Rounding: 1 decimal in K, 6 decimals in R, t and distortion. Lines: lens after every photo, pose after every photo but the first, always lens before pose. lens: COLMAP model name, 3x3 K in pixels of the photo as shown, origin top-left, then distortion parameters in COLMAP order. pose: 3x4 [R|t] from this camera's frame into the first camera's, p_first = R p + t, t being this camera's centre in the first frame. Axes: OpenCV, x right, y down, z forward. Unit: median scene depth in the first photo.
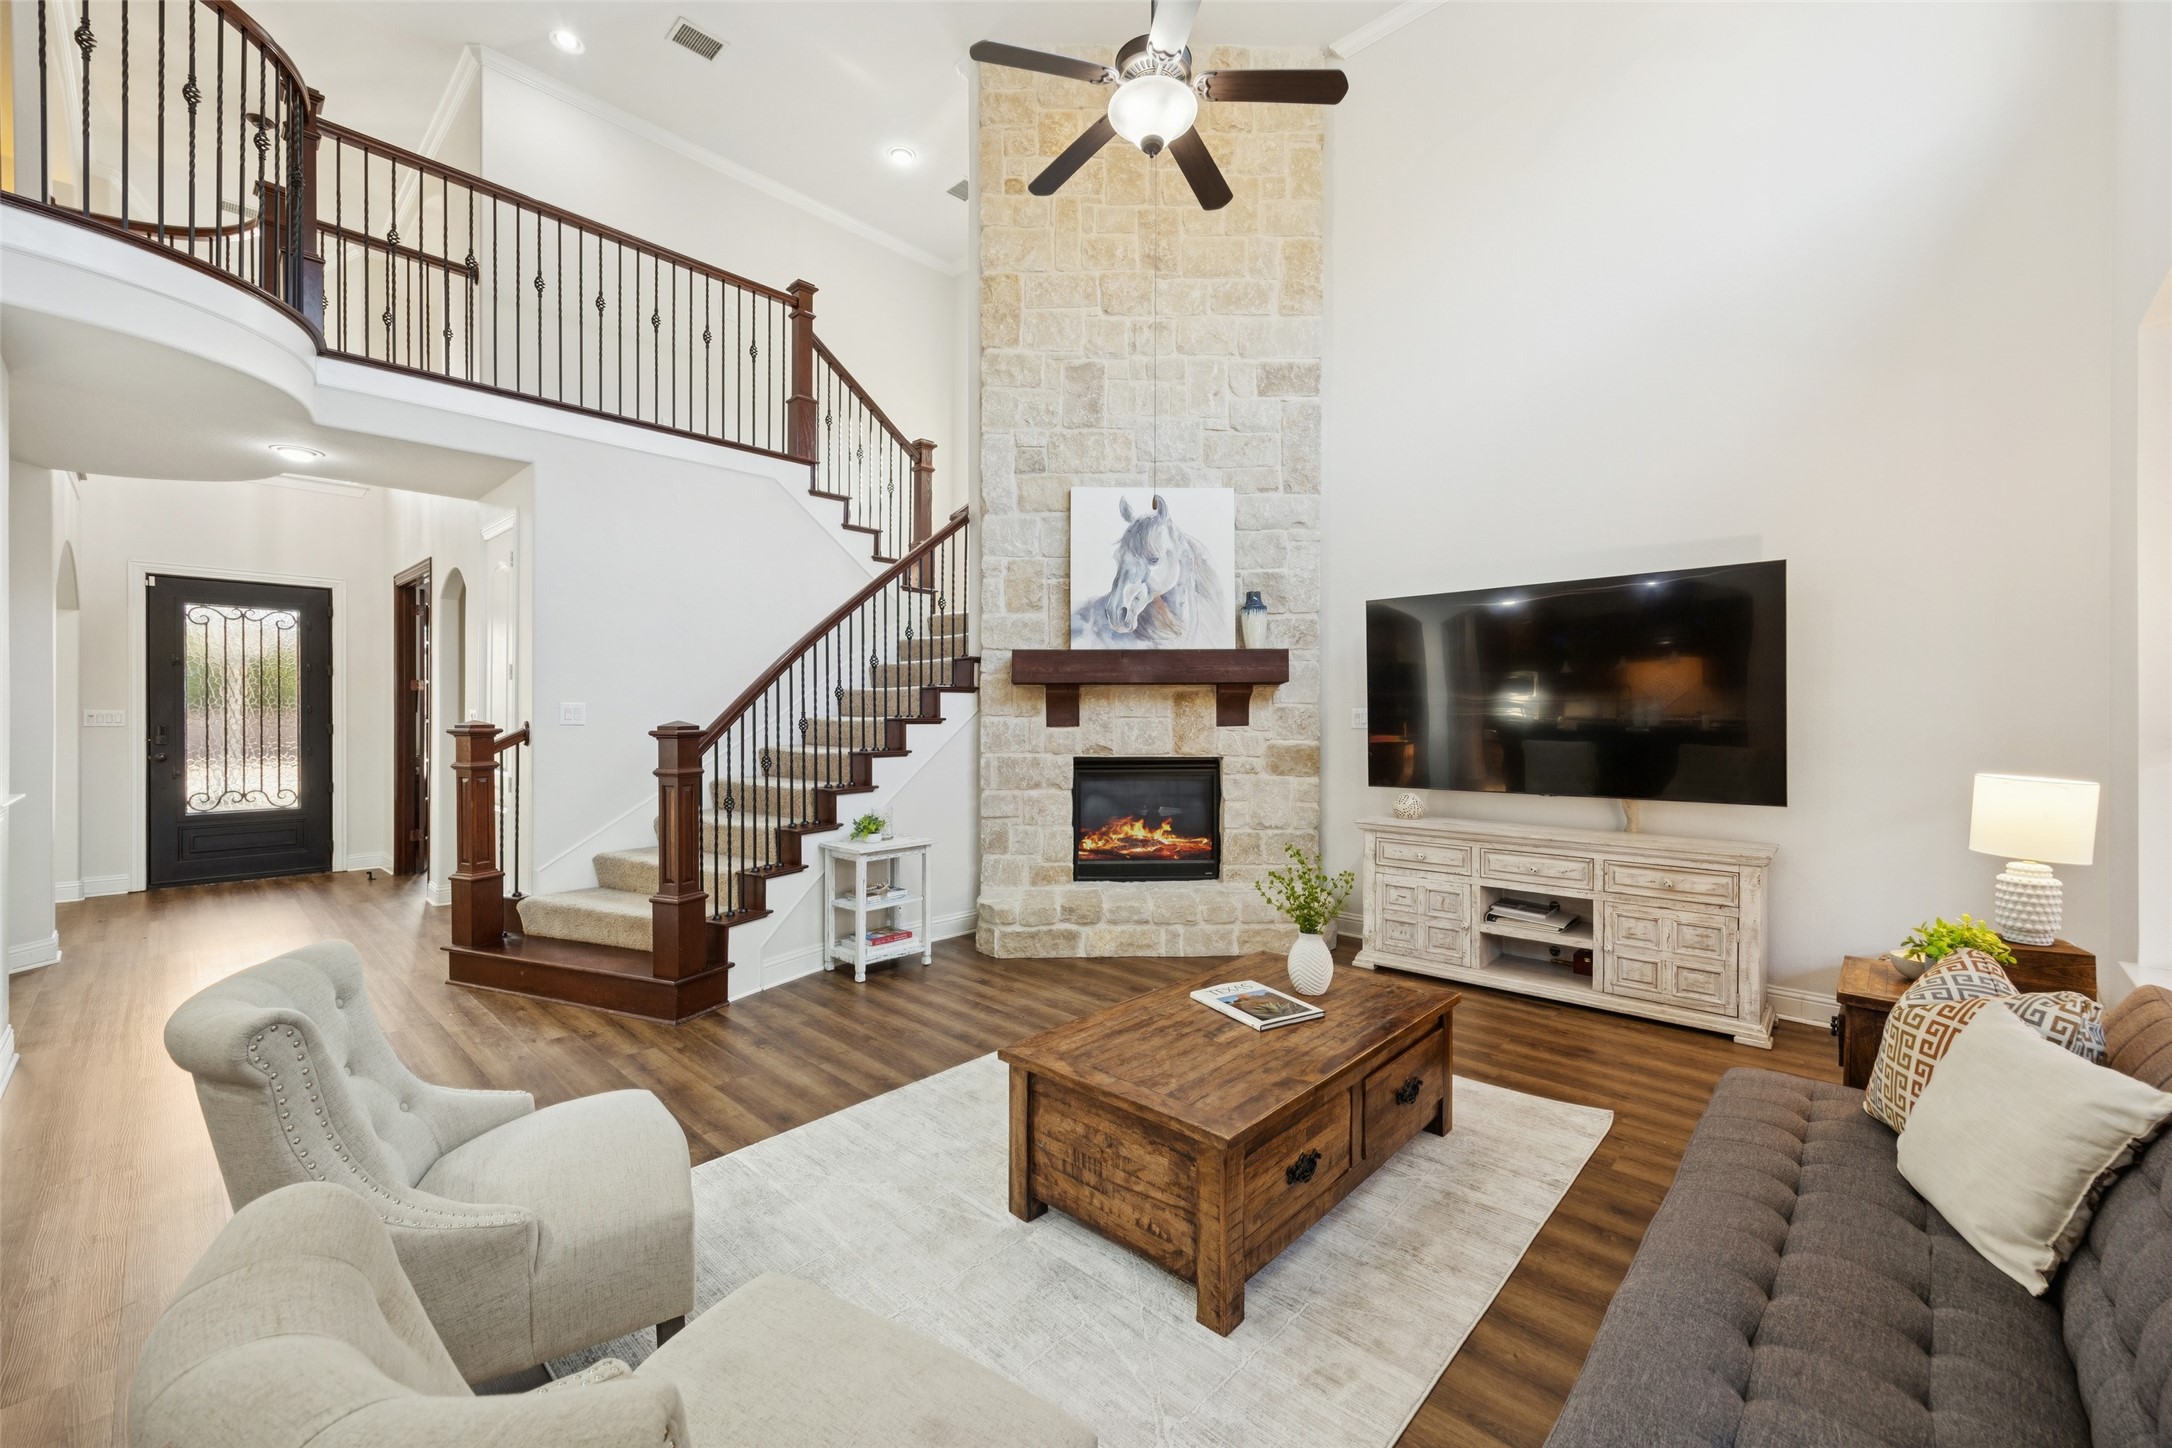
lens RADIAL K [[876.4, 0, 1082.0], [0, 876.4, 713.8], [0, 0, 1]] dist [0.011413, -0.002106]
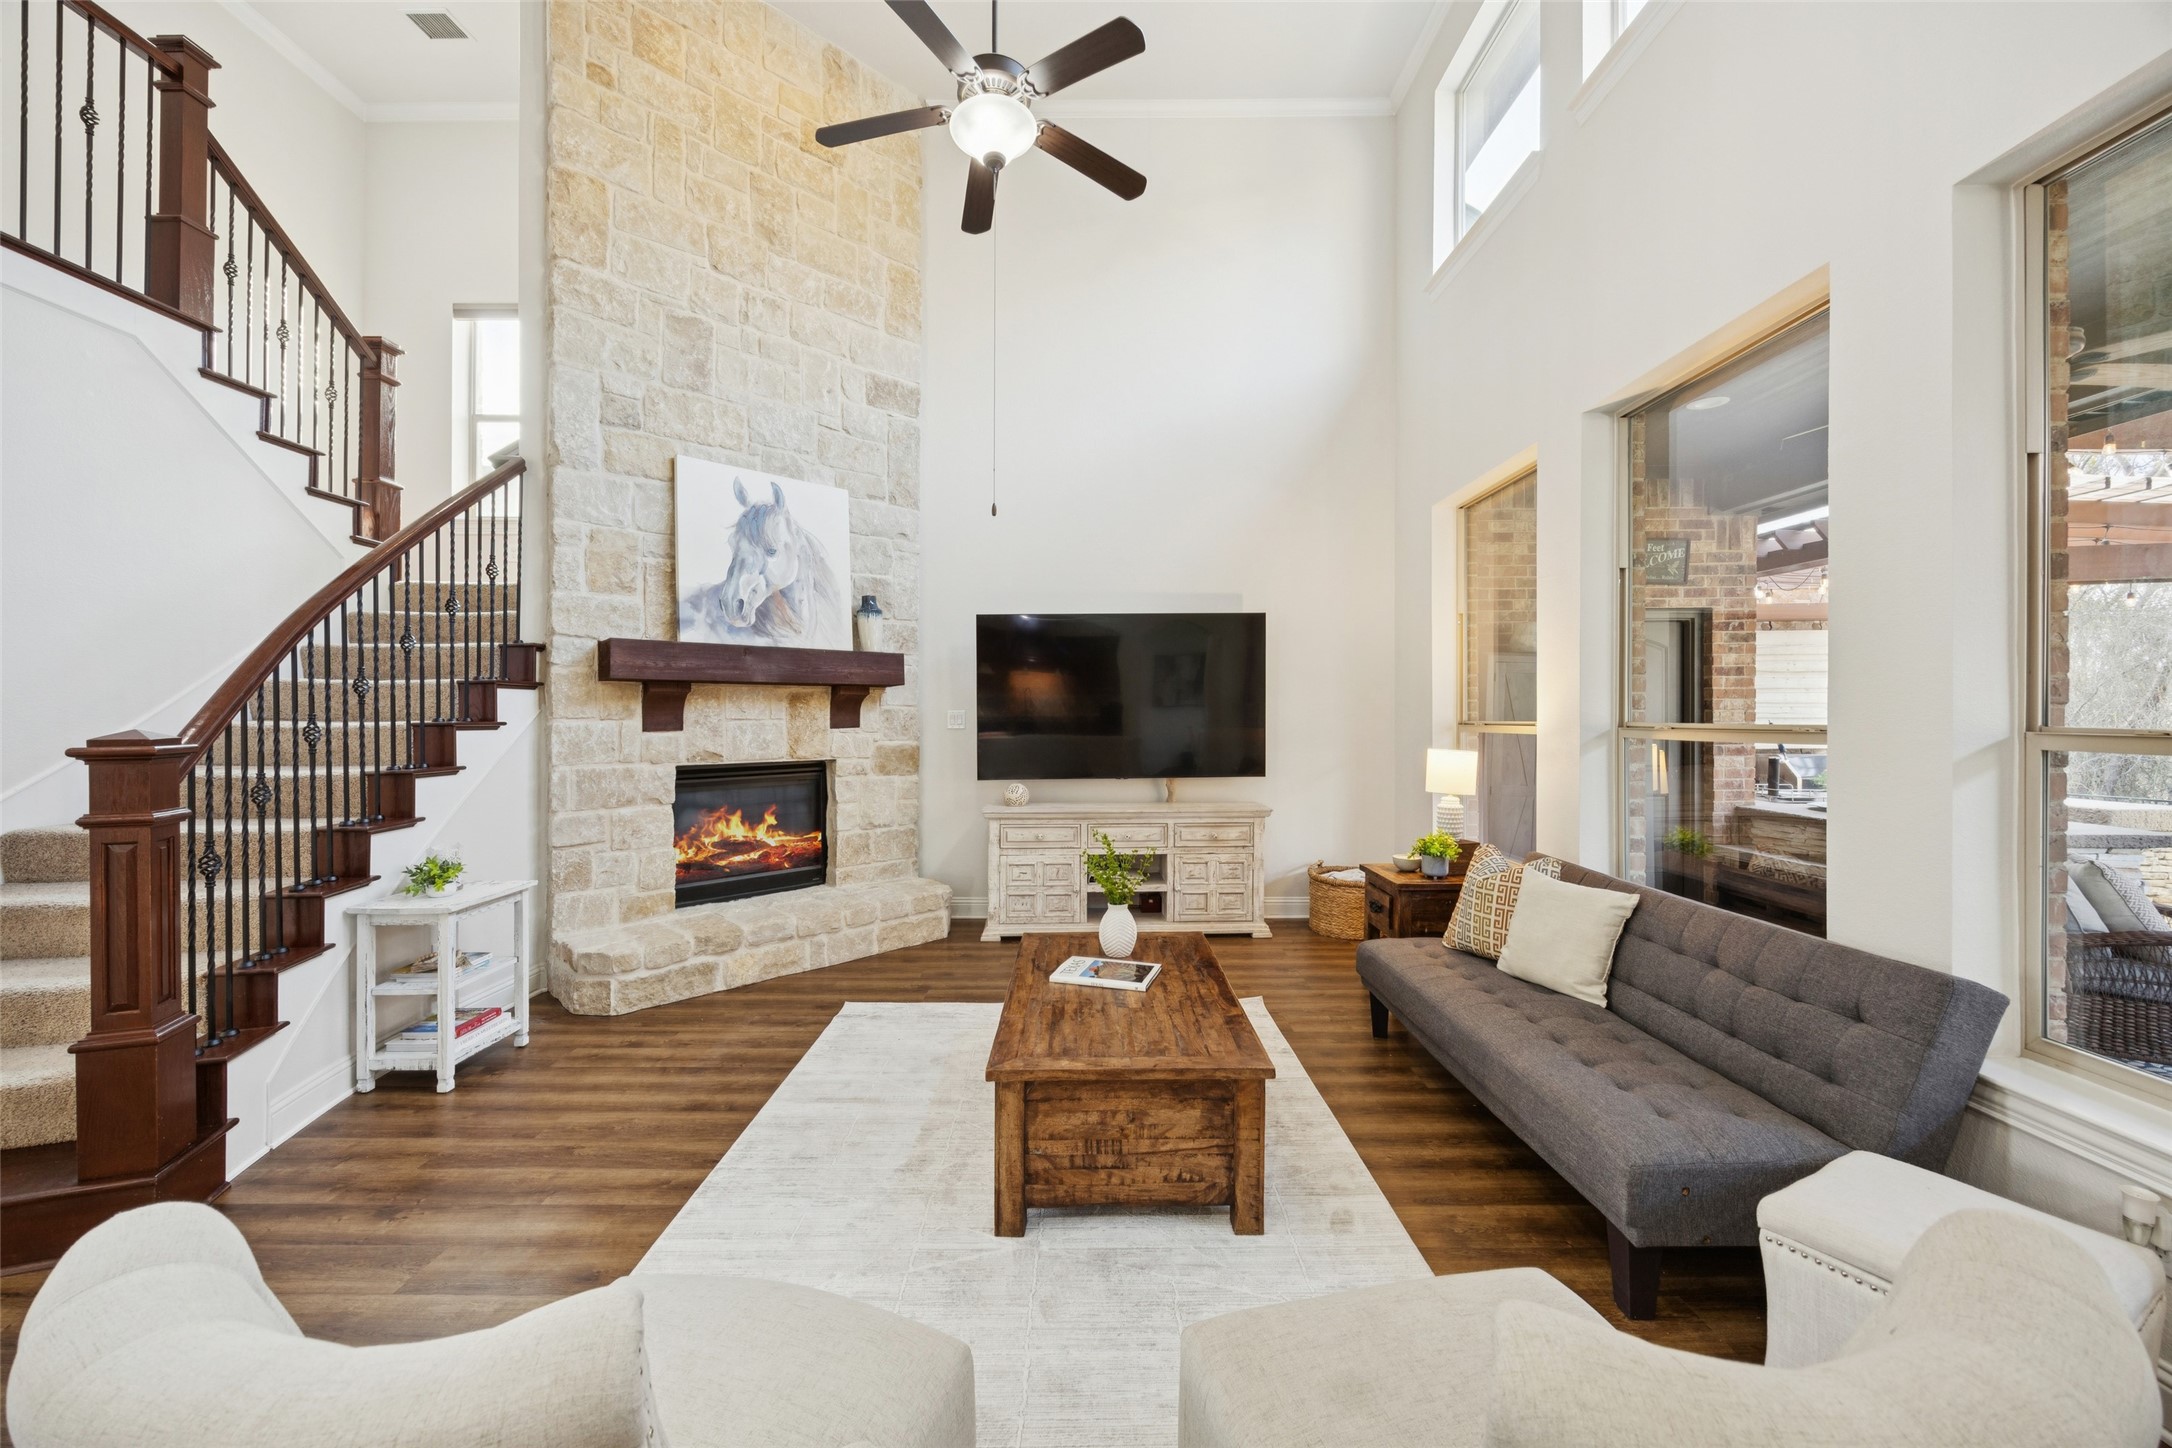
lens RADIAL K [[831.5, 0, 1089.9], [0, 831.5, 715.6], [0, 0, 1]] dist [-0.003586, -0.000002]
pose [[0.722808, -0.001196, 0.691048, -0.282377], [0.001574, 0.999999, 0.000083, 0.000170], [-0.691047, 0.001028, 0.722809, 0.123897]]
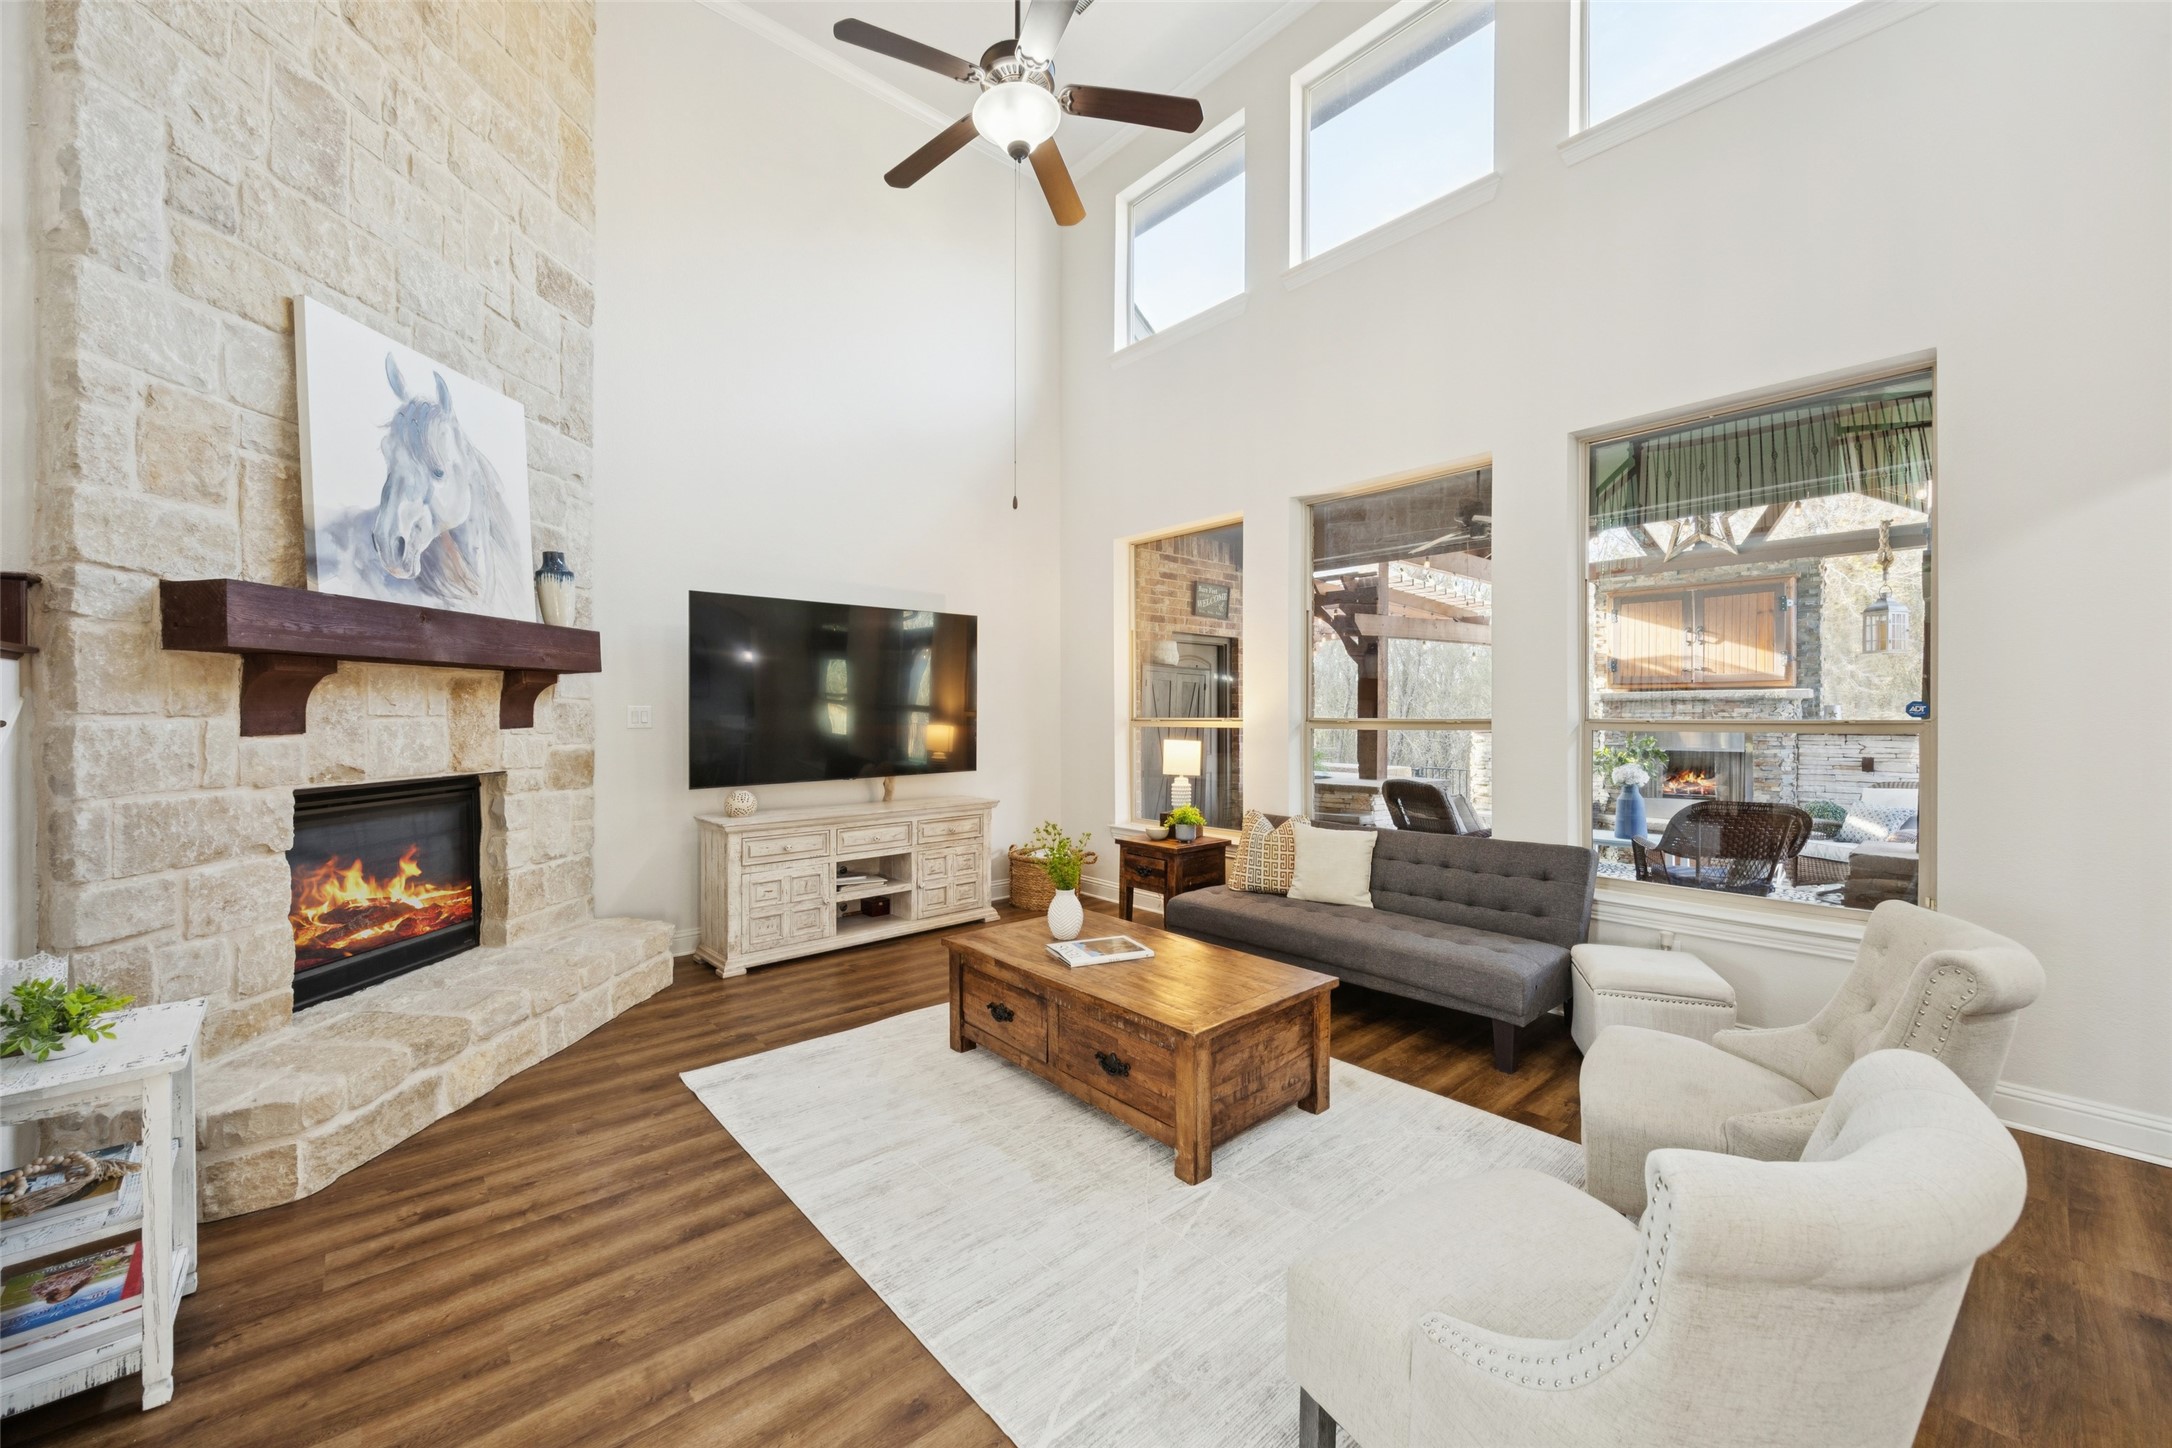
lens RADIAL K [[831.5, 0, 1092.3], [0, 831.5, 717.2], [0, 0, 1]] dist [-0.003586, -0.000002]
pose [[0.082005, -0.004374, 0.996622, -0.482275], [-0.000545, 0.999990, 0.004433, 0.001334], [-0.996632, -0.000907, 0.082002, 0.465651]]
